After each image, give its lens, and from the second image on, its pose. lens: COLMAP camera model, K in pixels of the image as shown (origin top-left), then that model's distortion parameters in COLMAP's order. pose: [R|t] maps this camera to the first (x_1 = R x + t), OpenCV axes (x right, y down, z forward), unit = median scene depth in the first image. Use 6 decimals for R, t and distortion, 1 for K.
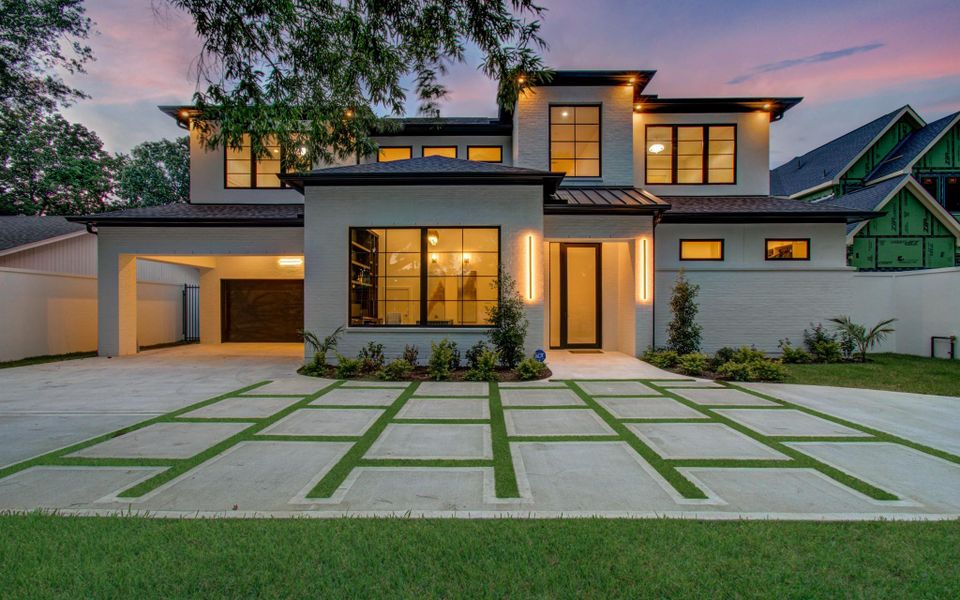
lens RADIAL K [[412.2, 0, 479.6], [0, 412.2, 302.4], [0, 0, 1]] dist [0.000346, 0.000198]
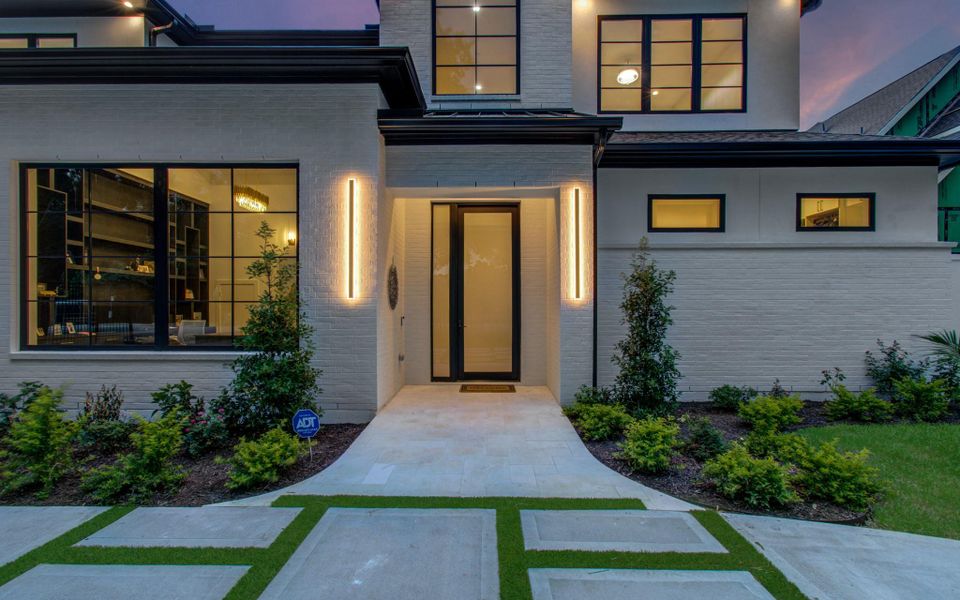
lens RADIAL K [[412.2, 0, 479.6], [0, 412.2, 302.4], [0, 0, 1]] dist [0.000346, 0.000198]
pose [[0.999954, 0.000439, -0.009619, 0.254912], [-0.000402, 0.999992, 0.003924, -0.003918], [0.009620, -0.003920, 0.999946, 0.418678]]
